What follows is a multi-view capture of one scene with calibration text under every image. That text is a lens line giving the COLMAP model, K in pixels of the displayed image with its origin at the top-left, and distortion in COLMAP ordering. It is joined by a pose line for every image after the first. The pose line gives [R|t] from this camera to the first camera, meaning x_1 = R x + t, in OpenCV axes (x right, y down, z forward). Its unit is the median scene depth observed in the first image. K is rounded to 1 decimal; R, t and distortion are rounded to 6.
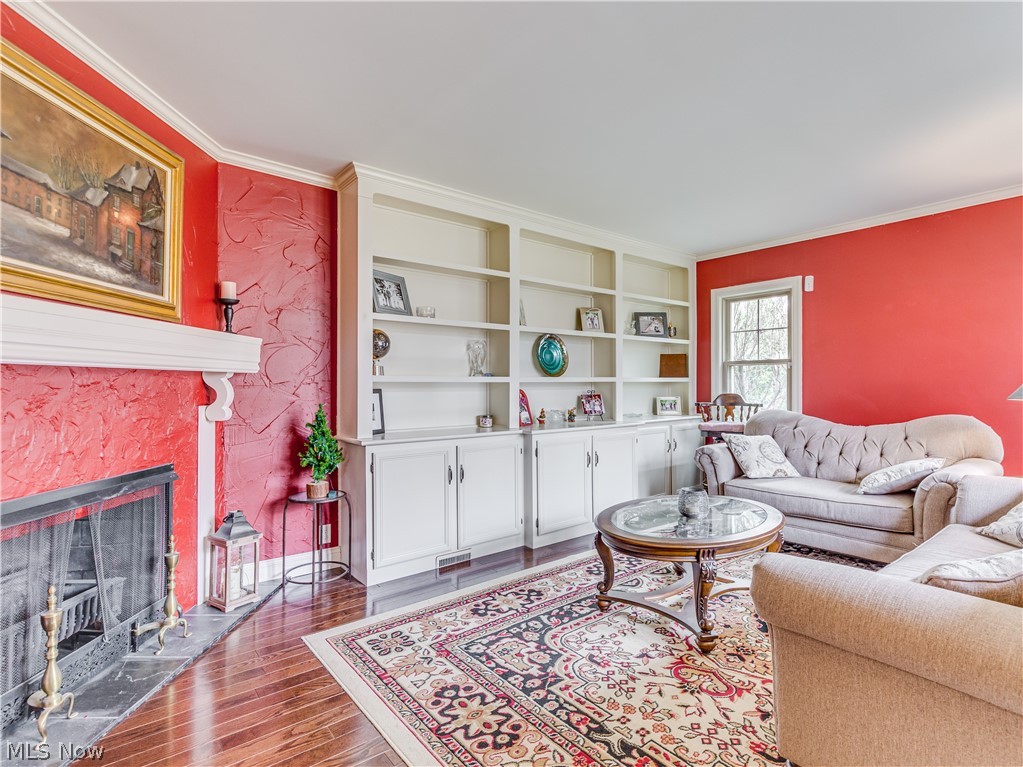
lens RADIAL K [[524.3, 0, 516.9], [0, 524.3, 378.0], [0, 0, 1]] dist [0.004002, -0.001567]
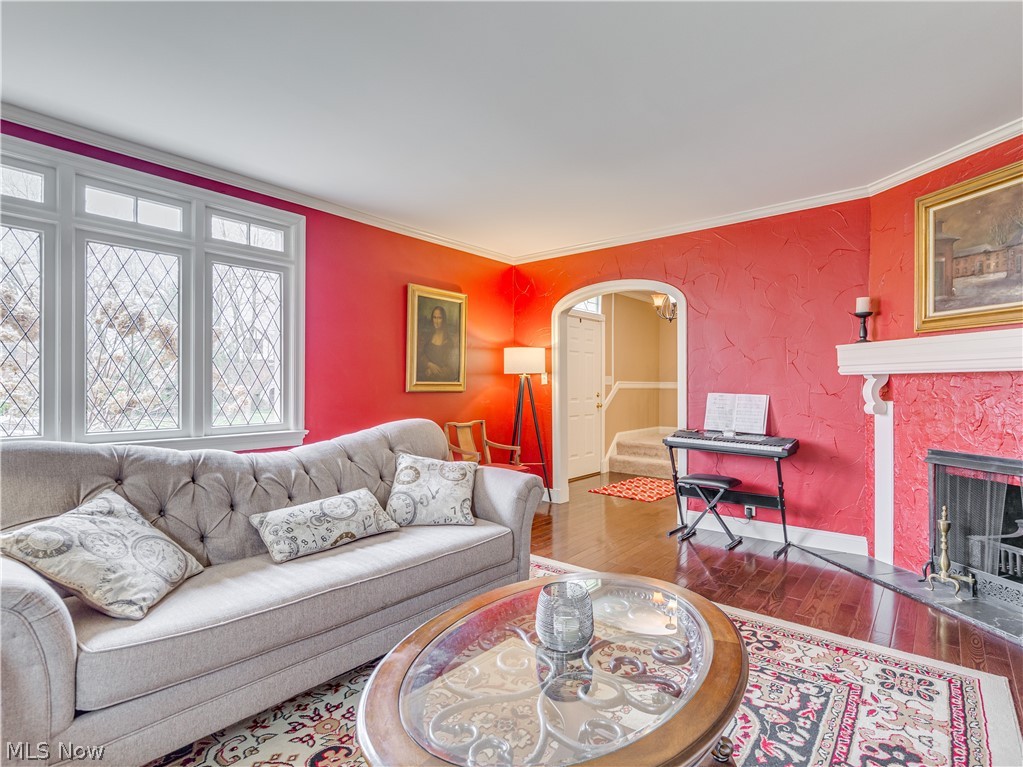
lens RADIAL K [[524.3, 0, 508.1], [0, 524.3, 385.6], [0, 0, 1]] dist [0.004002, -0.001567]
pose [[-0.983440, 0.007975, -0.181057, 0.592696], [0.010856, 0.999830, -0.014931, 0.018733], [0.180907, -0.016650, -0.983359, 1.844939]]
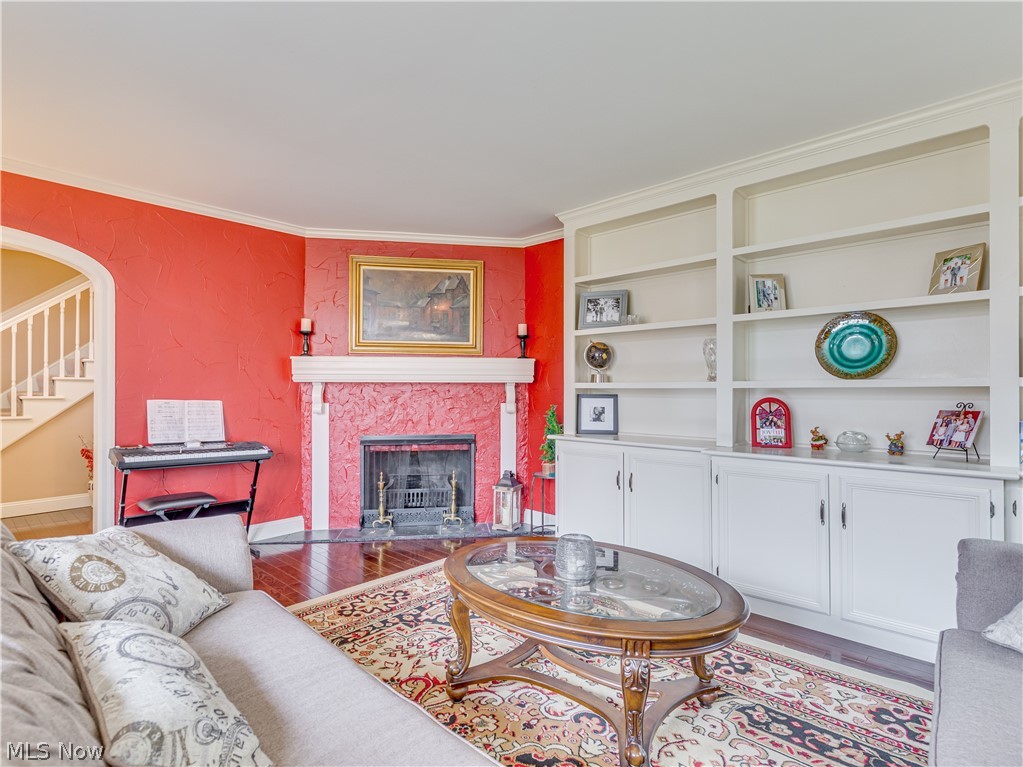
lens RADIAL K [[524.3, 0, 529.1], [0, 524.3, 386.5], [0, 0, 1]] dist [0.004002, -0.001567]
pose [[0.150684, 0.001661, -0.988581, 1.276200], [0.014957, 0.999880, 0.003960, -0.004491], [0.988469, -0.015383, 0.150641, 1.019449]]
